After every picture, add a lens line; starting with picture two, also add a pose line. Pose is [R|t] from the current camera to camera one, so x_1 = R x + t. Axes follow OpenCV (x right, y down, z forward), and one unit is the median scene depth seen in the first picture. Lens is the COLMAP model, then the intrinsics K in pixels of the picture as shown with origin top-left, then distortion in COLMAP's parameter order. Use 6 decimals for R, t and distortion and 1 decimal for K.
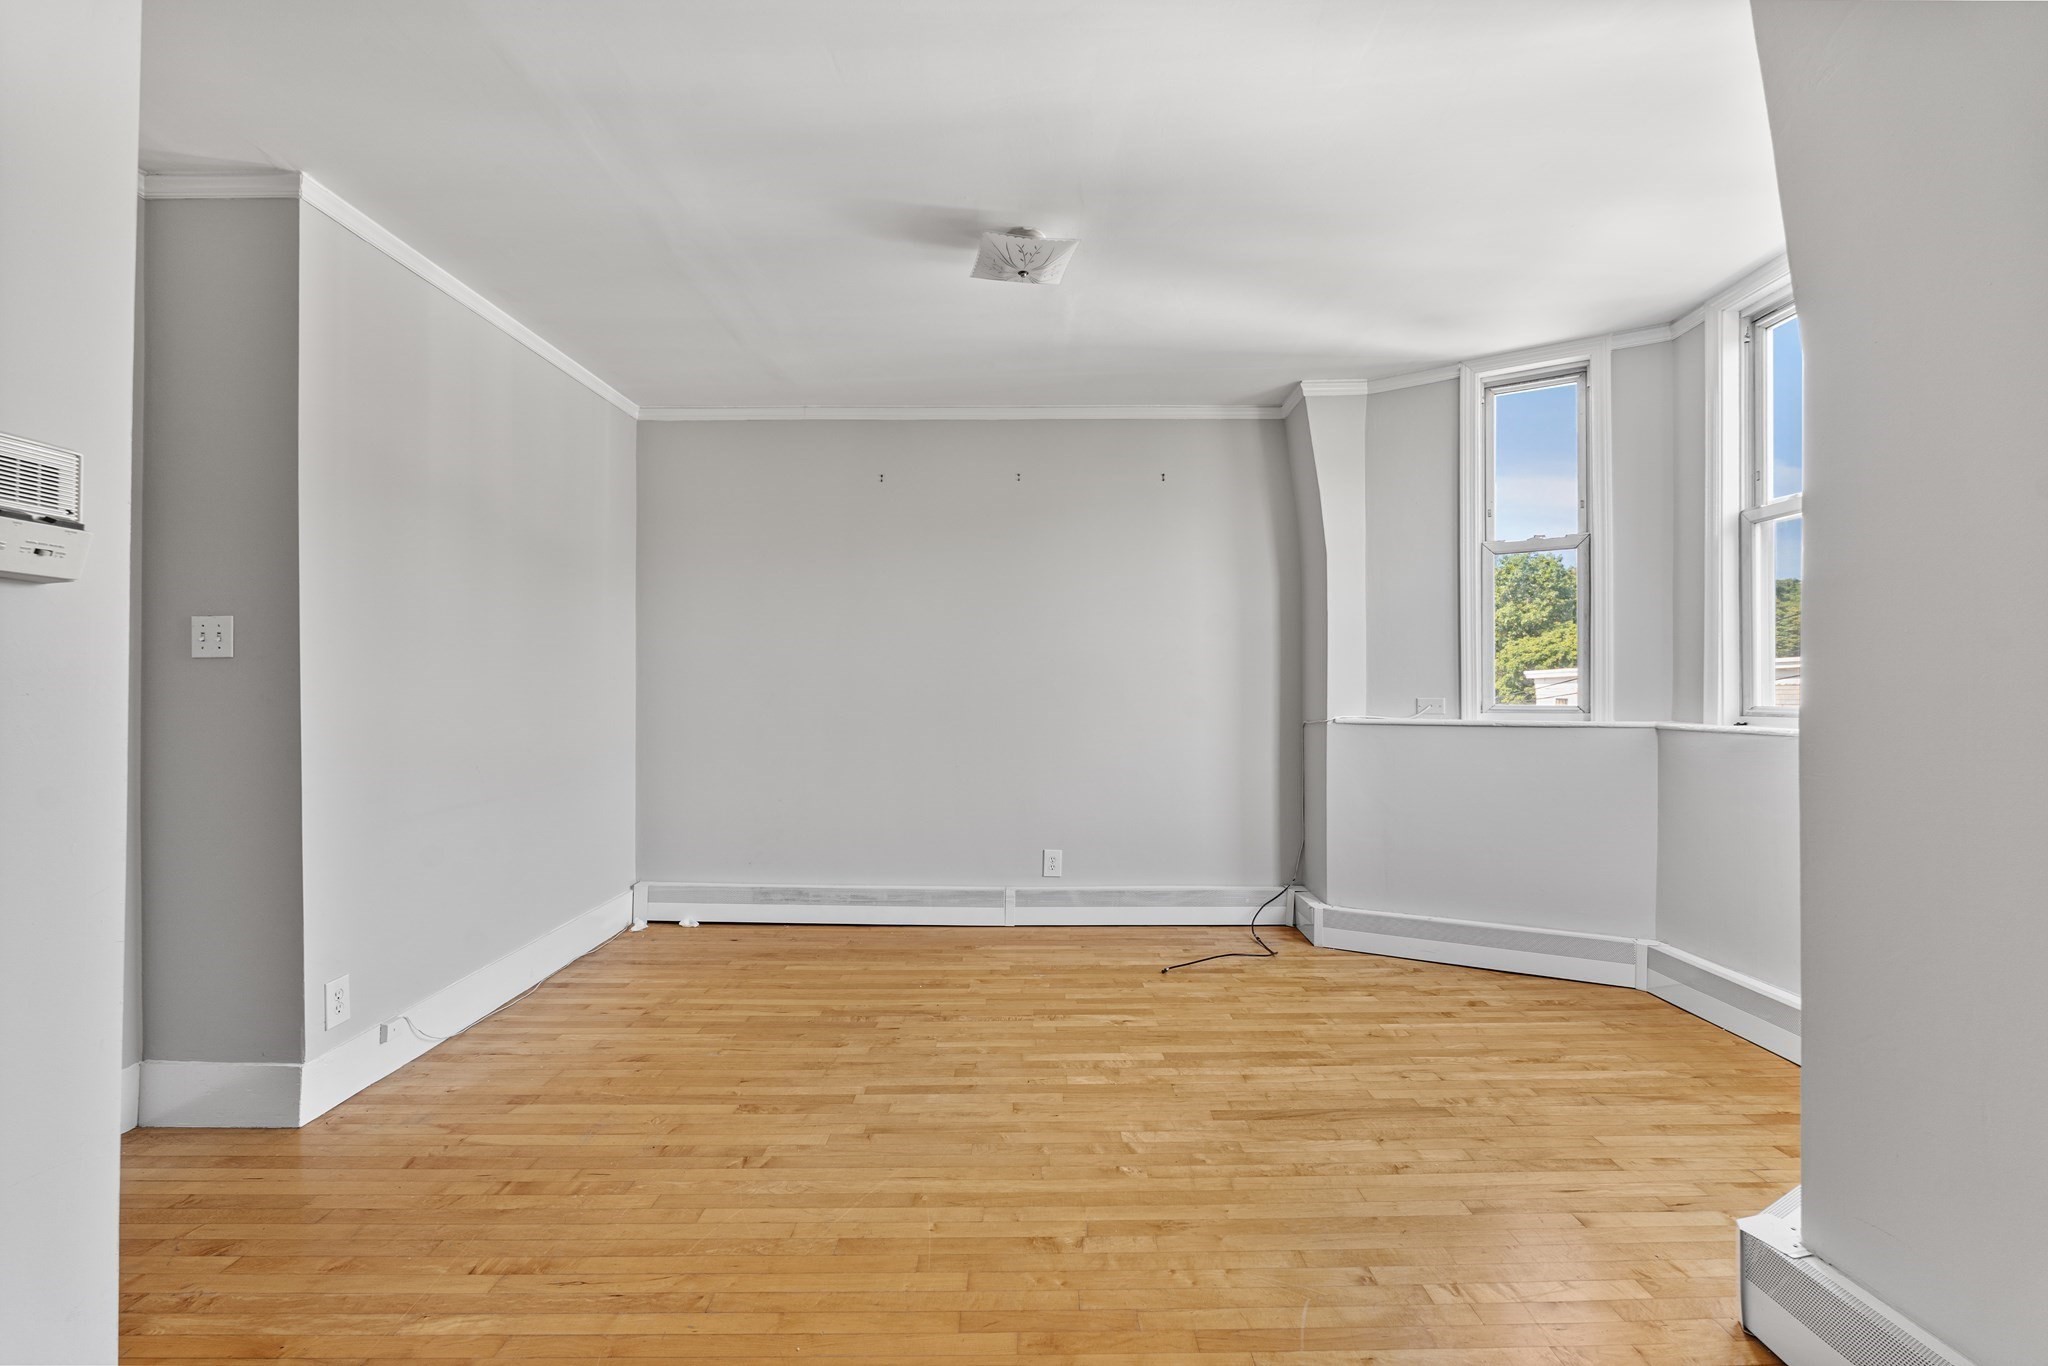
lens RADIAL K [[860.3, 0, 1024.0], [0, 860.3, 683.0], [0, 0, 1]] dist [-0.003184, -0.000141]
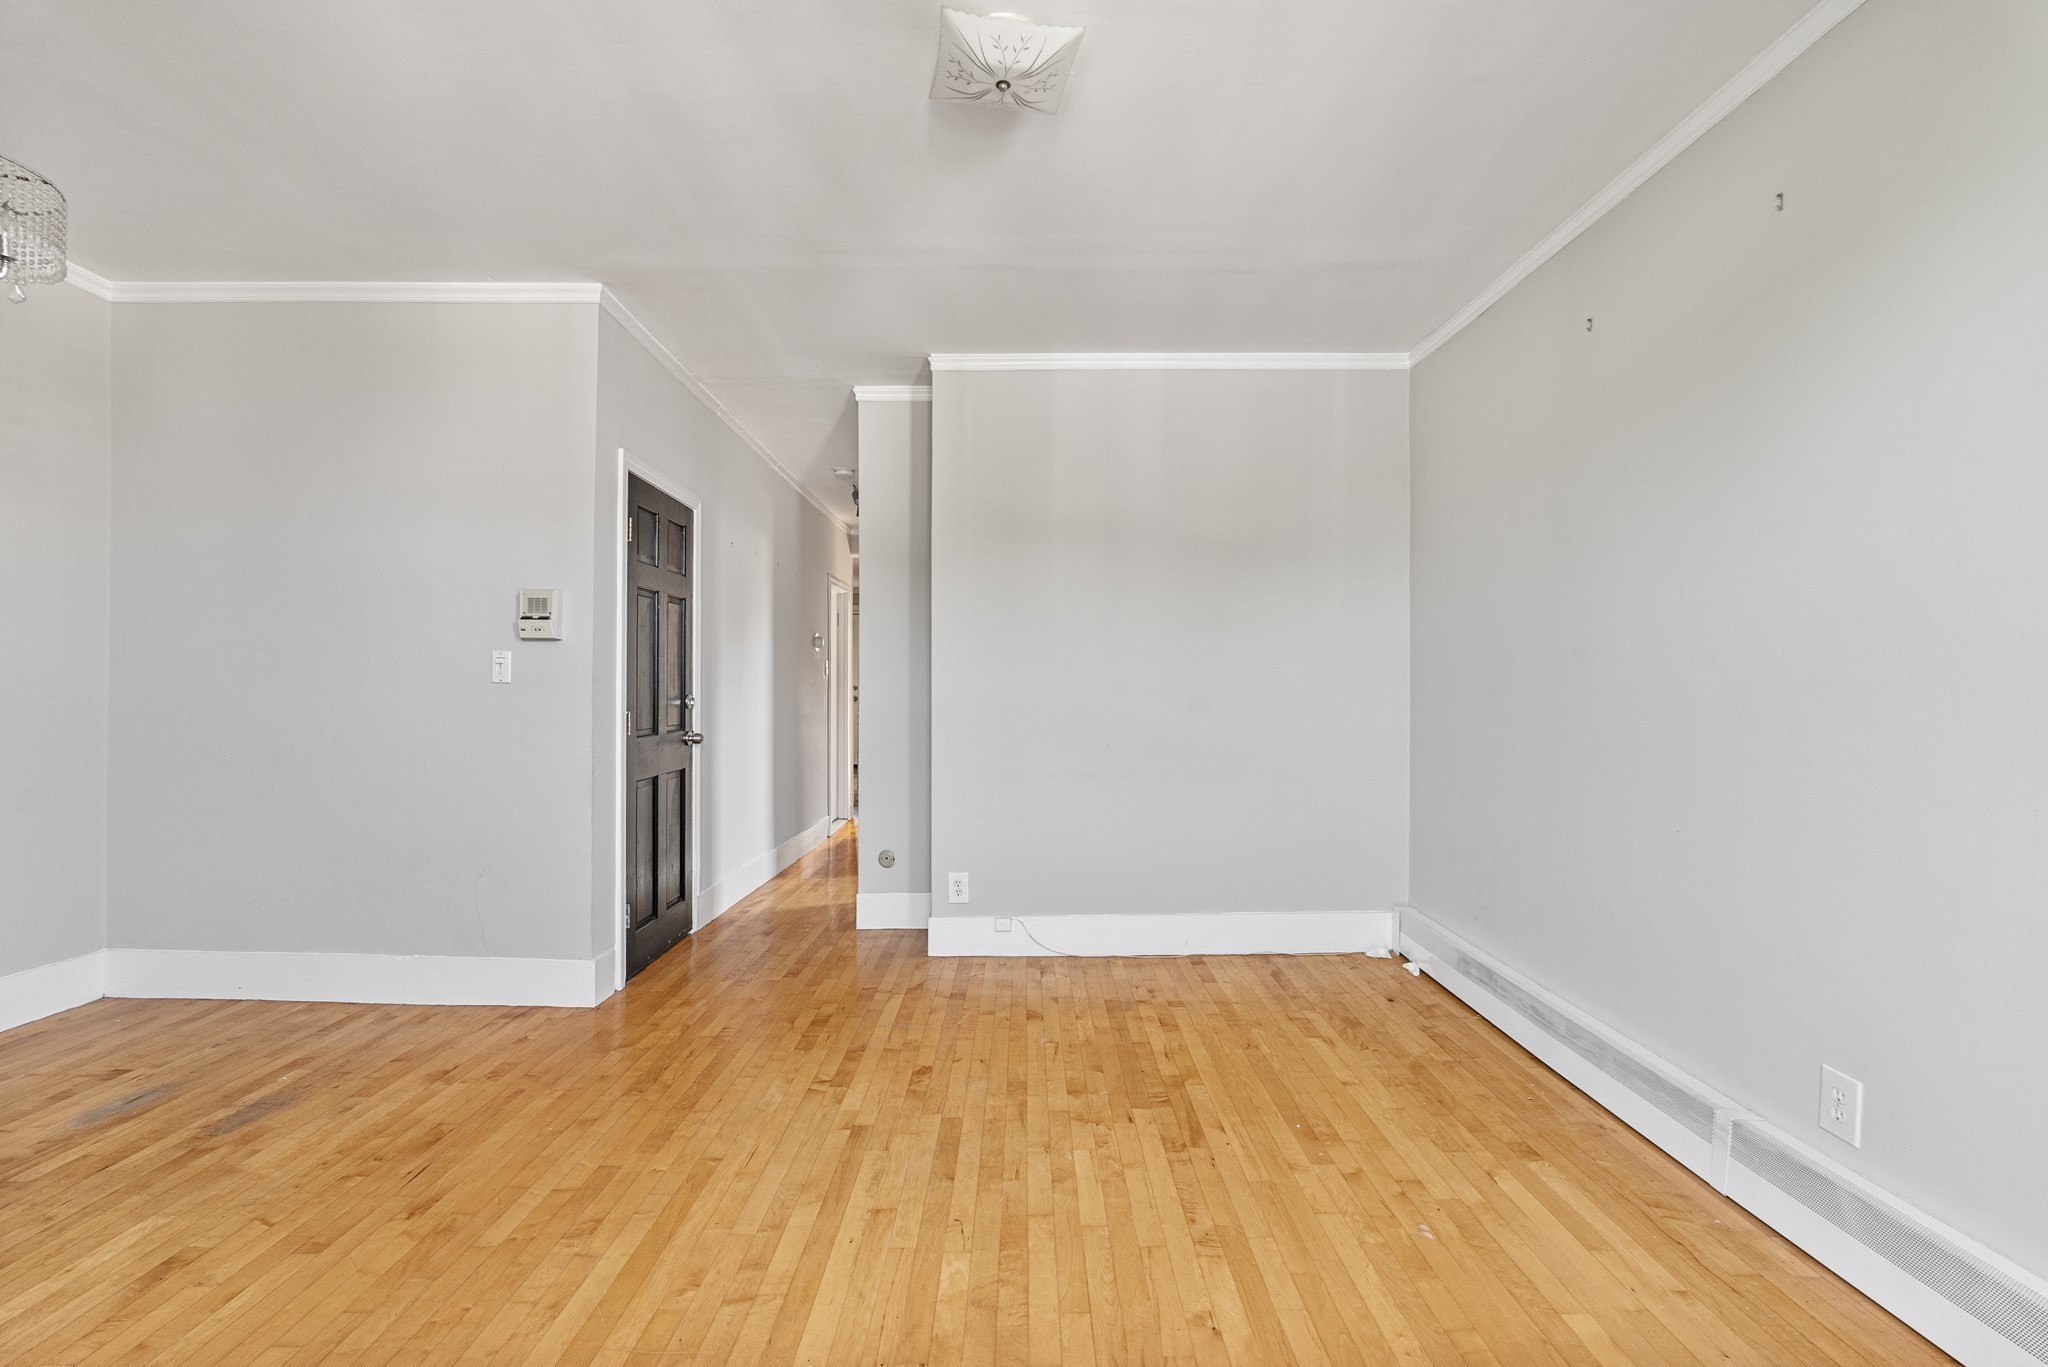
lens RADIAL K [[912.1, 0, 1044.8], [0, 912.1, 686.4], [0, 0, 1]] dist [-0.005160, 0.000334]
pose [[0.035032, 0.000630, -0.999386, 0.719735], [0.006848, 0.999976, 0.000870, 0.015743], [0.999363, -0.006874, 0.035027, 0.982172]]
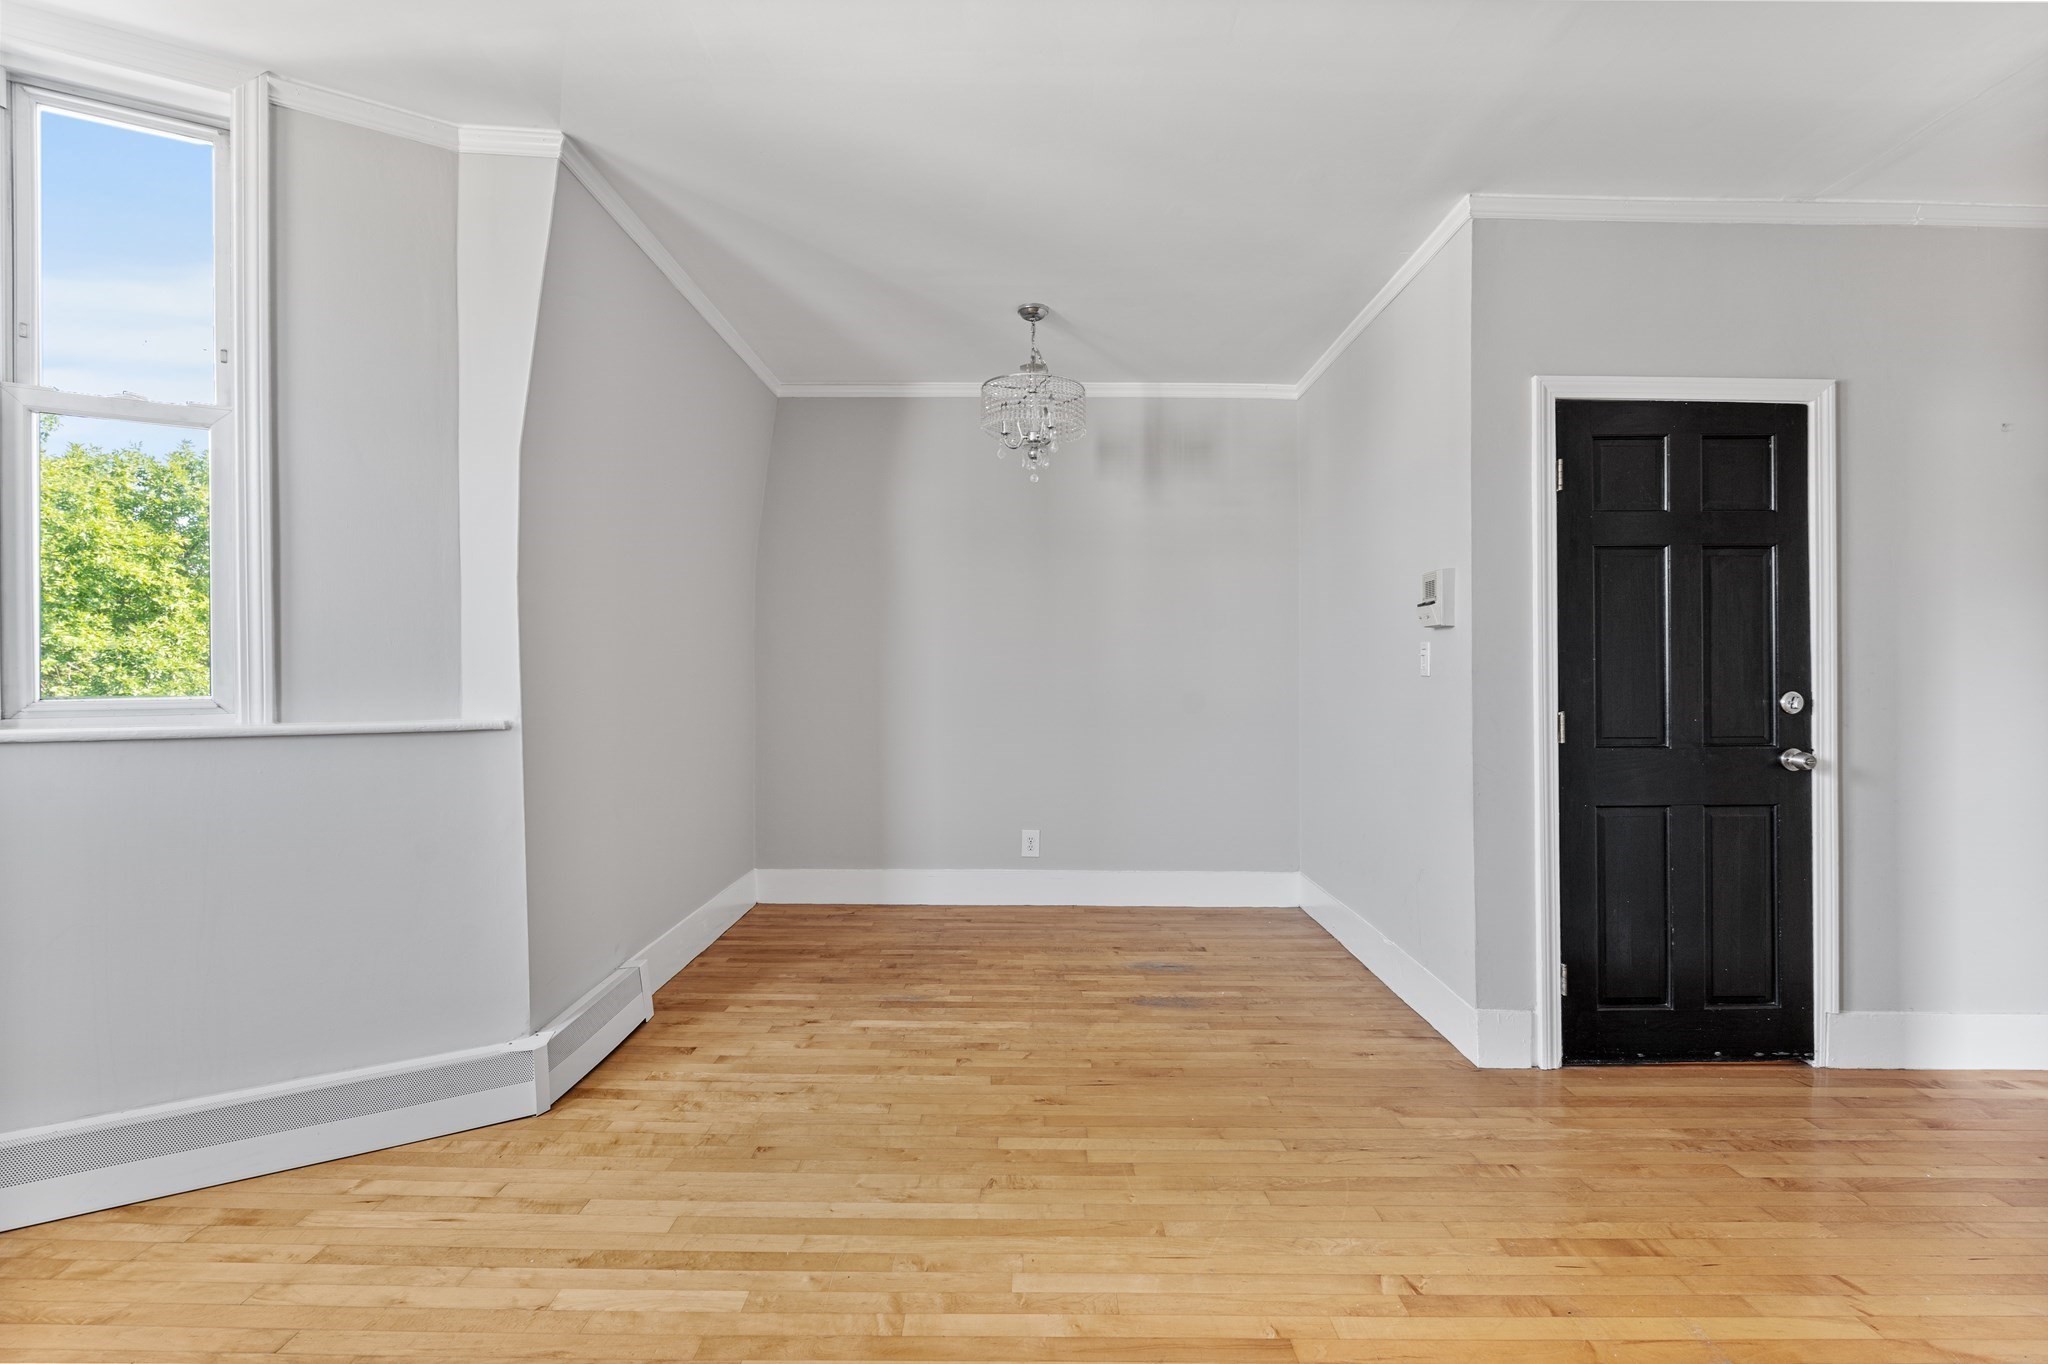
lens RADIAL K [[912.1, 0, 1044.8], [0, 912.1, 684.9], [0, 0, 1]] dist [-0.005160, 0.000334]
pose [[-0.999871, 0.003551, -0.015635, 0.008088], [0.003597, 0.999989, -0.002911, 0.018446], [0.015625, -0.002967, -0.999874, 1.405440]]
